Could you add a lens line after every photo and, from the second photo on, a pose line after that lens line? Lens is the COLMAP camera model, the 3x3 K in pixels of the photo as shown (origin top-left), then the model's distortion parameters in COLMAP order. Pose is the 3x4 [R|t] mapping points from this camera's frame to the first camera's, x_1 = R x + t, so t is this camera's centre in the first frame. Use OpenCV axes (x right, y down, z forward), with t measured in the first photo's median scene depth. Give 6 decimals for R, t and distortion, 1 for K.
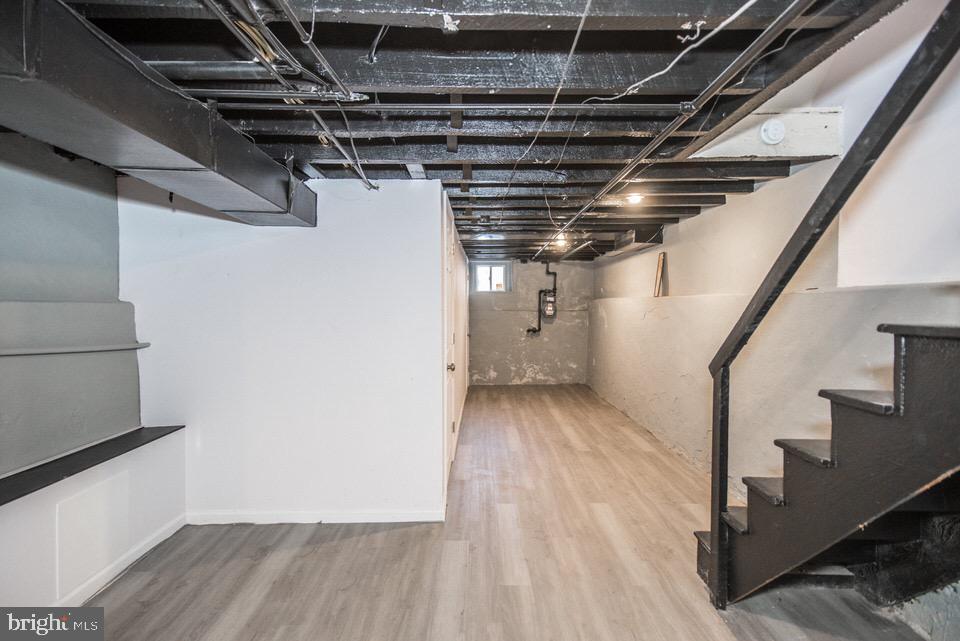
lens RADIAL K [[485.4, 0, 482.5], [0, 485.4, 314.7], [0, 0, 1]] dist [0.006819, -0.001243]
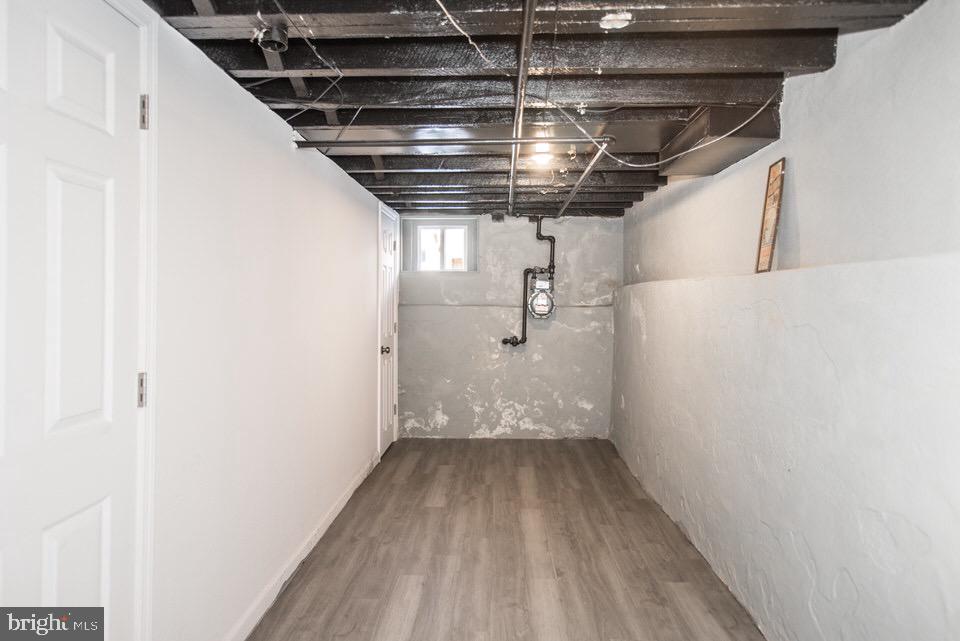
lens RADIAL K [[591.9, 0, 476.8], [0, 591.9, 298.3], [0, 0, 1]] dist [0.005692, -0.000184]
pose [[0.999098, 0.004402, -0.042247, 0.092713], [-0.005340, 0.999741, -0.022117, -0.001677], [0.042139, 0.022322, 0.998862, 0.326687]]
